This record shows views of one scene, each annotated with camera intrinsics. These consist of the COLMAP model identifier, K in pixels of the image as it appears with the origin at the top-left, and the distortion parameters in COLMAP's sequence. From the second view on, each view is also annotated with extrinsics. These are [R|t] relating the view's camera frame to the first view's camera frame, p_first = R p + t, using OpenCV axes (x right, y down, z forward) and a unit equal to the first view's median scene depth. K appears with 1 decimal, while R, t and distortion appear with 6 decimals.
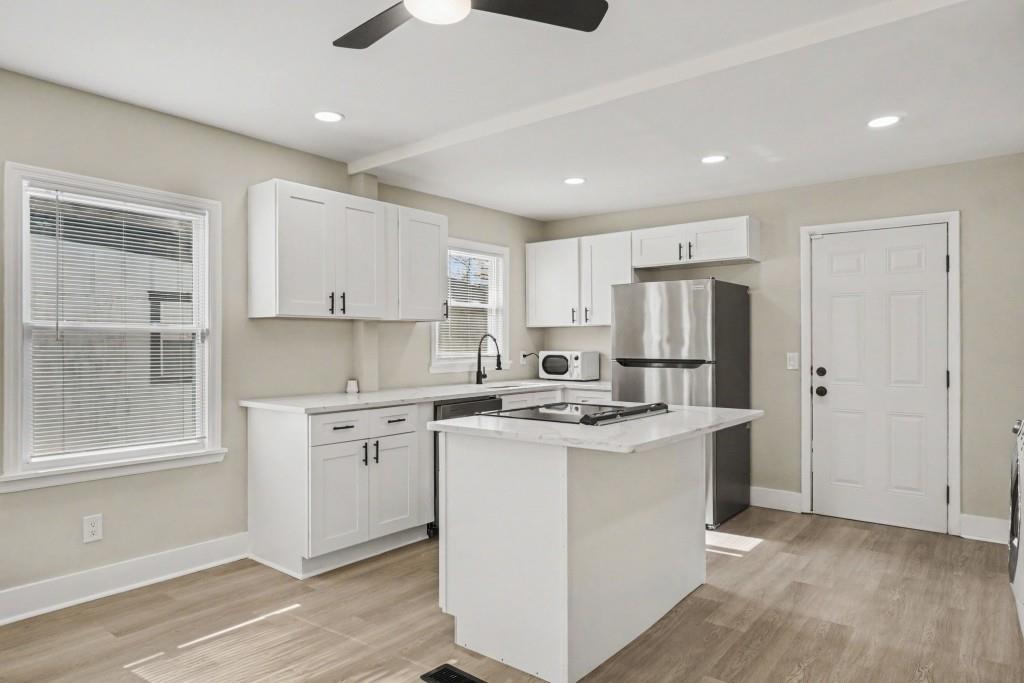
lens RADIAL K [[630.6, 0, 513.1], [0, 630.6, 344.5], [0, 0, 1]] dist [-0.004810, -0.001716]
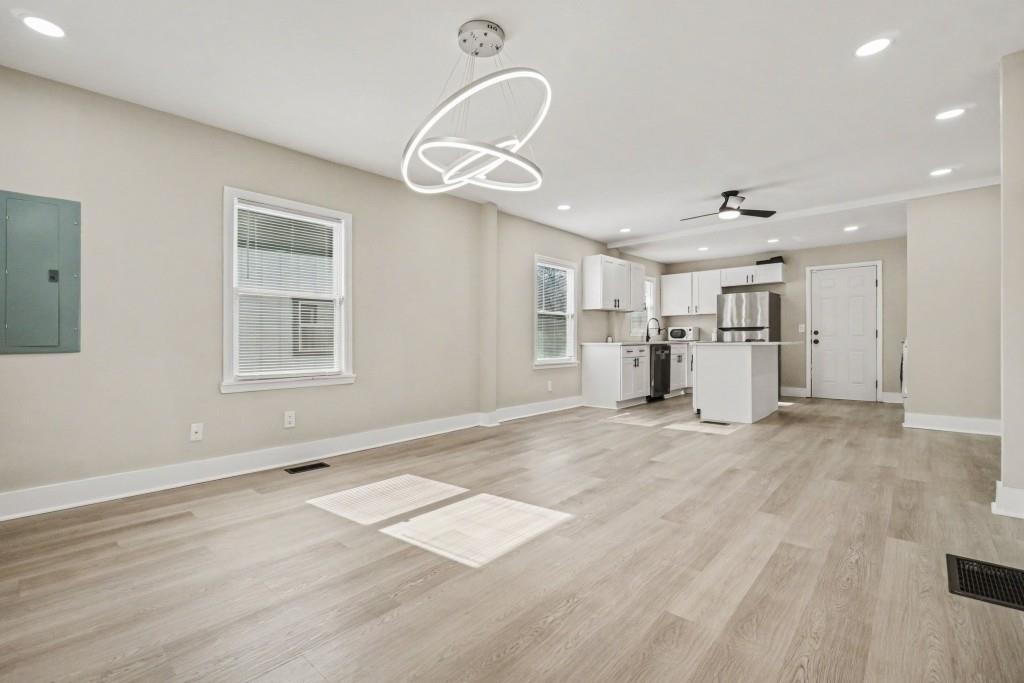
lens RADIAL K [[461.3, 0, 503.0], [0, 461.3, 346.3], [0, 0, 1]] dist [-0.004513, -0.000248]
pose [[0.997867, -0.005618, -0.065041, -0.527464], [0.006369, 0.999915, 0.011349, 0.068303], [0.064972, -0.011739, 0.997818, -0.718334]]
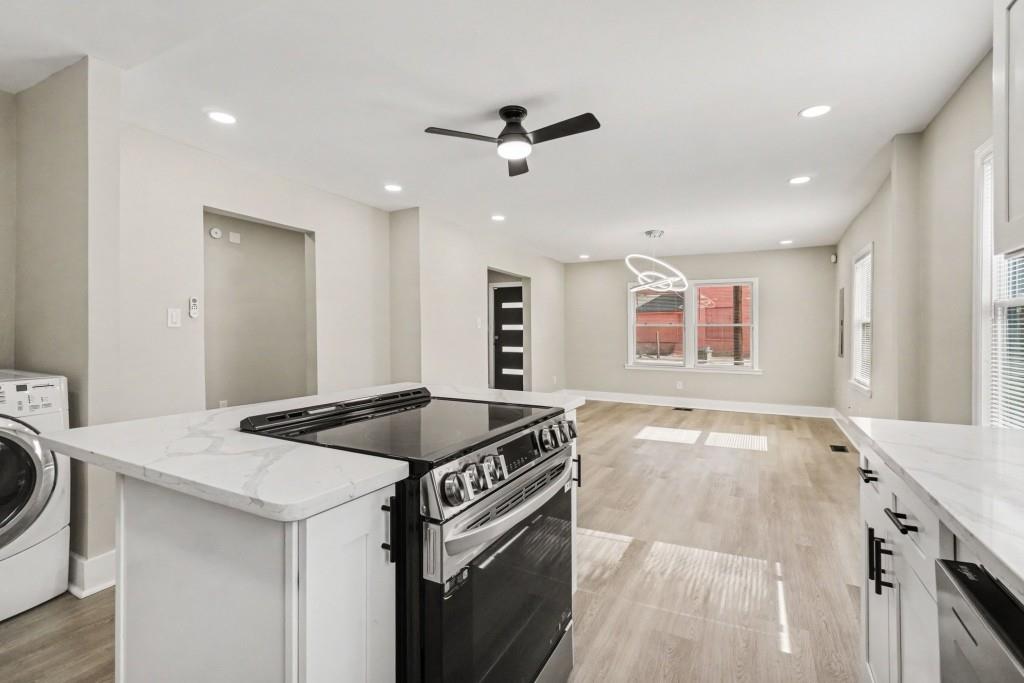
lens RADIAL K [[461.3, 0, 515.0], [0, 461.3, 340.6], [0, 0, 1]] dist [-0.004513, -0.000248]
pose [[-0.983193, -0.005722, -0.182478, 0.066657], [-0.009275, 0.999784, 0.018621, 0.014775], [0.182332, 0.020001, -0.983034, 1.039552]]
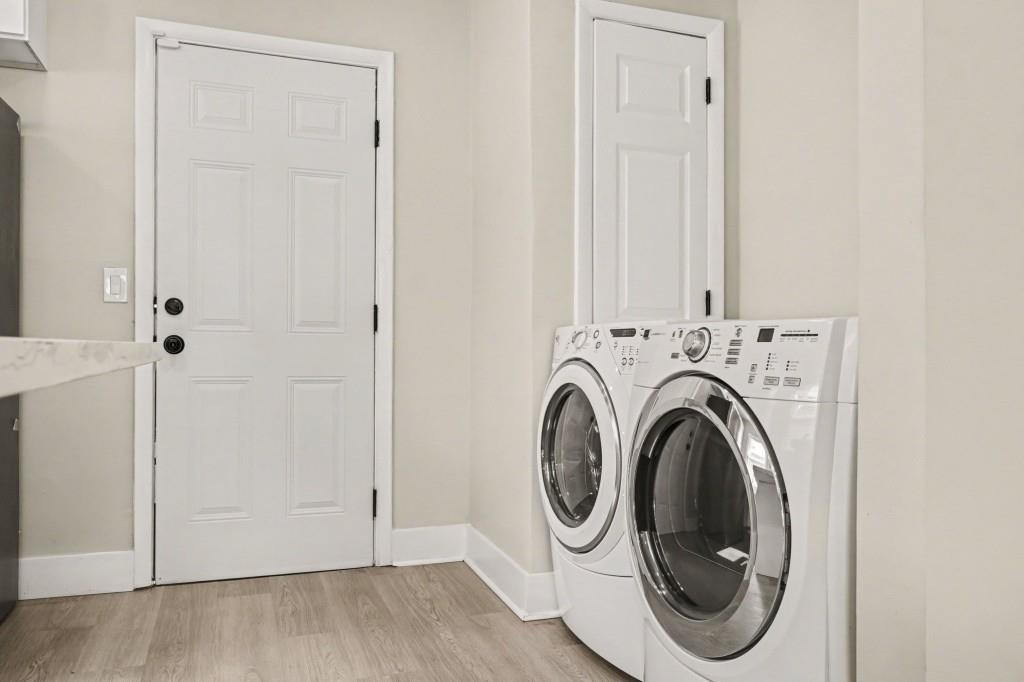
lens RADIAL K [[766.5, 0, 506.4], [0, 766.5, 346.7], [0, 0, 1]] dist [-0.005065, -0.000569]
pose [[0.541174, 0.002131, 0.840908, 0.114155], [-0.007410, 0.999970, 0.002235, 0.076293], [-0.840878, -0.007440, 0.541174, 0.452332]]
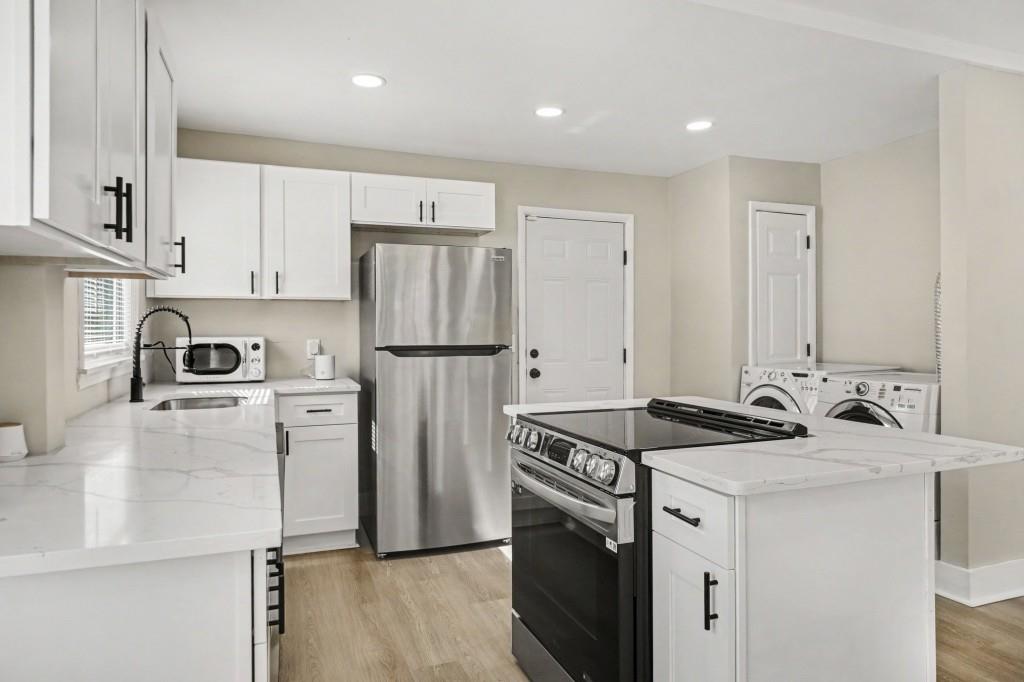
lens RADIAL K [[630.6, 0, 512.6], [0, 630.6, 328.1], [0, 0, 1]] dist [-0.004810, -0.001716]
pose [[0.519814, -0.001411, 0.854278, -0.402479], [0.000520, 0.999999, 0.001336, 0.001078], [-0.854279, -0.000250, 0.519814, 0.536177]]
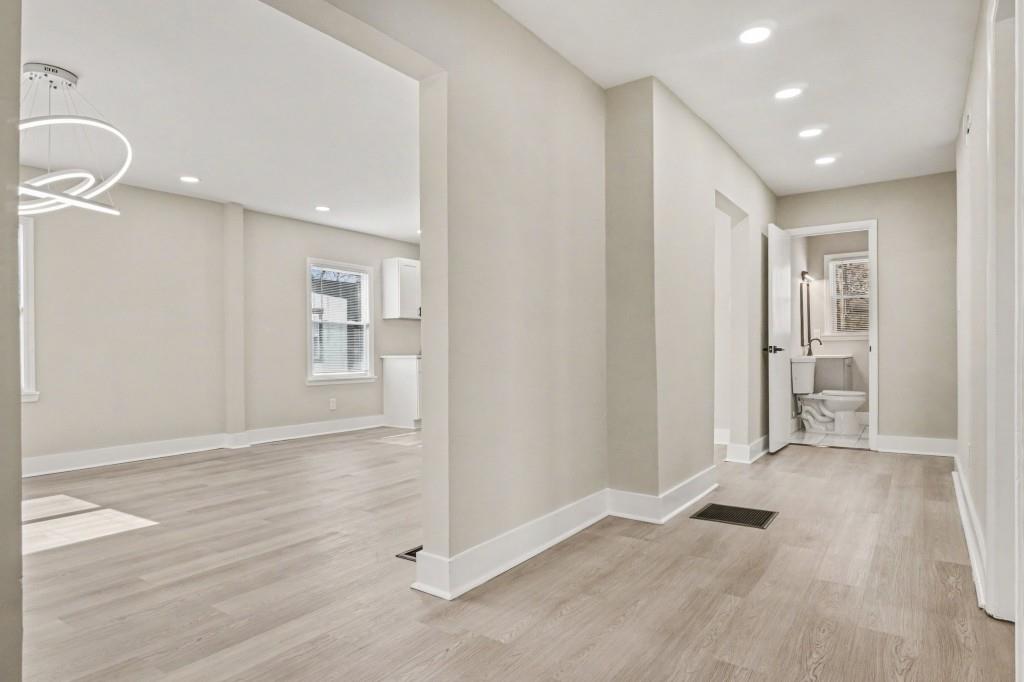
lens RADIAL K [[589.6, 0, 512.0], [0, 589.6, 343.3], [0, 0, 1]] dist [0.013601, -0.000488]
pose [[0.998127, -0.009334, 0.060456, -0.079006], [0.010385, 0.999800, -0.017091, 0.073410], [-0.060284, 0.017687, 0.998025, -0.951452]]
